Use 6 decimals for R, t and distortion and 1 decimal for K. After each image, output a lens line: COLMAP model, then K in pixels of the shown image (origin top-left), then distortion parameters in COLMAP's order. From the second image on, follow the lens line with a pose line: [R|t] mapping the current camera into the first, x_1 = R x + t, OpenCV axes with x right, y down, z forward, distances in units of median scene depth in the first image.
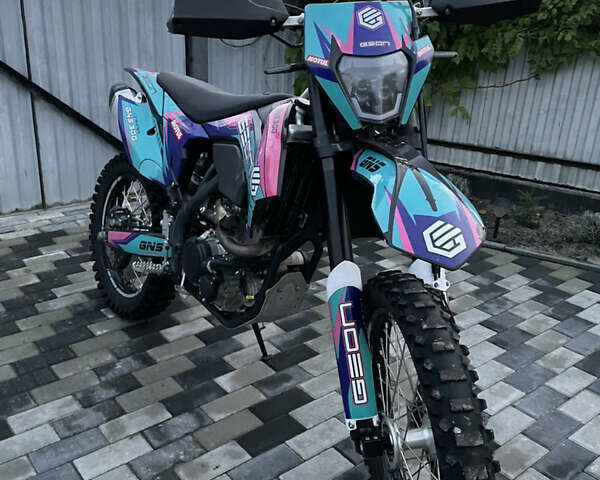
lens RADIAL K [[608.4, 0, 302.8], [0, 608.4, 226.6], [0, 0, 1]] dist [0.045421, 0.000000]
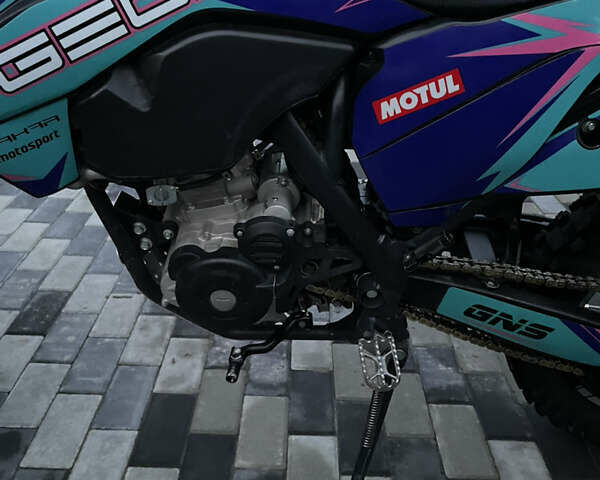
lens RADIAL K [[608.4, 0, 297.5], [0, 608.4, 241.8], [0, 0, 1]] dist [0.045421, 0.000000]
pose [[-0.640682, 0.309479, -0.702673, 0.251578], [-0.308578, 0.734222, 0.604729, -0.250847], [0.703069, 0.604269, -0.374905, 1.160178]]
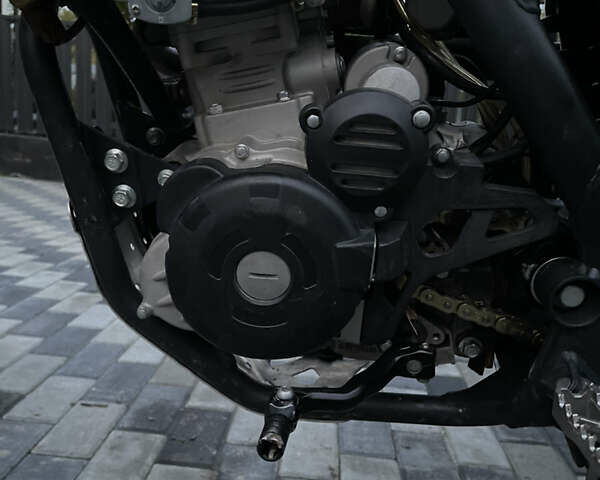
lens RADIAL K [[608.4, 0, 288.3], [0, 608.4, 249.2], [0, 0, 1]] dist [0.045421, 0.000000]
pose [[-0.679161, 0.050276, -0.732266, 0.135177], [-0.339351, 0.863113, 0.374000, -0.024262], [0.650831, 0.502502, -0.569132, 1.101736]]
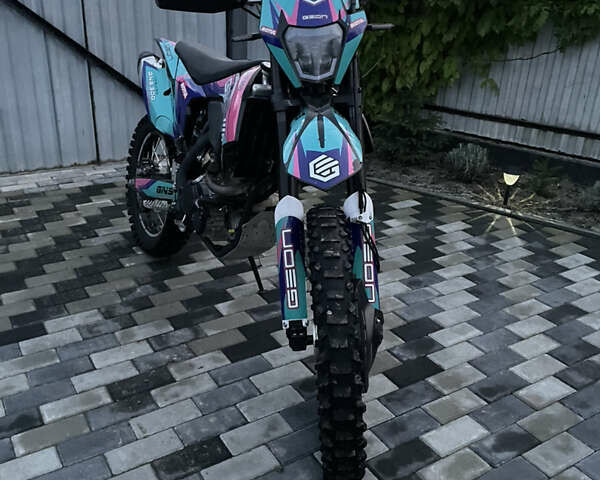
lens RADIAL K [[608.4, 0, 306.2], [0, 608.4, 230.0], [0, 0, 1]] dist [0.045421, 0.000000]
pose [[0.992444, 0.041897, -0.115324, 0.172524], [-0.036769, 0.998254, 0.046238, 0.046448], [0.117060, -0.041649, 0.992251, -0.154566]]
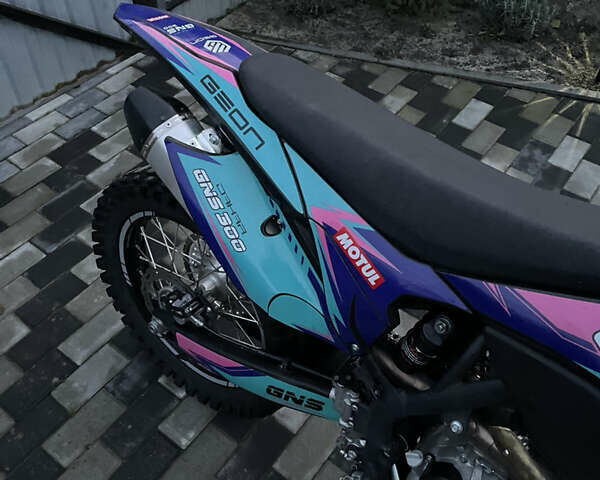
lens RADIAL K [[608.4, 0, 307.5], [0, 608.4, 229.0], [0, 0, 1]] dist [0.045421, 0.000000]
pose [[0.971294, -0.195374, 0.135707, -0.299040], [0.106732, 0.867763, 0.485381, -0.403944], [-0.212593, -0.456964, 0.863706, 0.604803]]
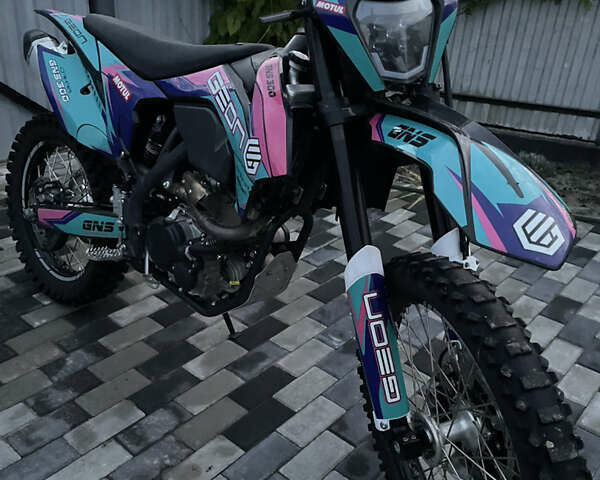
lens RADIAL K [[608.4, 0, 295.5], [0, 608.4, 243.2], [0, 0, 1]] dist [0.045421, 0.000000]
pose [[0.985898, -0.069163, 0.152387, -0.112666], [0.049431, 0.990325, 0.129665, -0.044566], [-0.159881, -0.120304, 0.979778, 0.110183]]
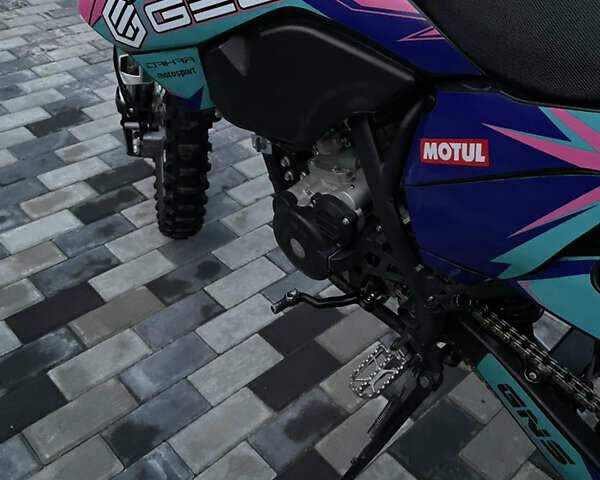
lens RADIAL K [[608.4, 0, 306.4], [0, 608.4, 236.5], [0, 0, 1]] dist [0.045421, 0.000000]
pose [[-0.991398, -0.031082, -0.127135, 0.045243], [-0.124807, 0.516969, 0.846857, -0.370834], [0.039403, 0.855440, -0.516402, 1.235854]]
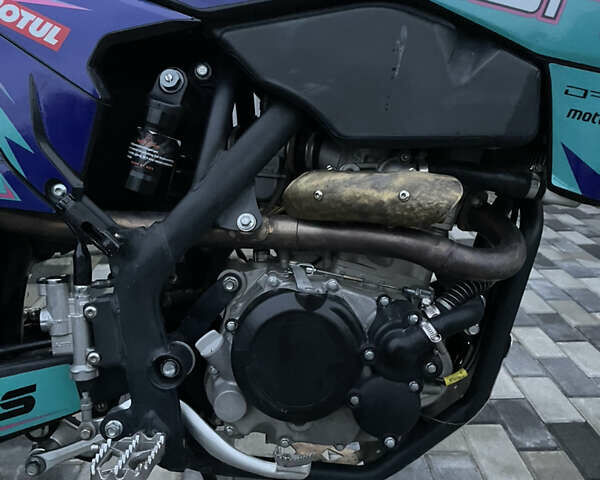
lens RADIAL K [[608.4, 0, 303.1], [0, 608.4, 237.4], [0, 0, 1]] dist [0.045421, 0.000000]
pose [[0.594136, -0.264219, 0.759731, -0.385604], [0.280614, 0.953255, 0.112074, -0.045746], [-0.753830, 0.146604, 0.640506, 0.690118]]
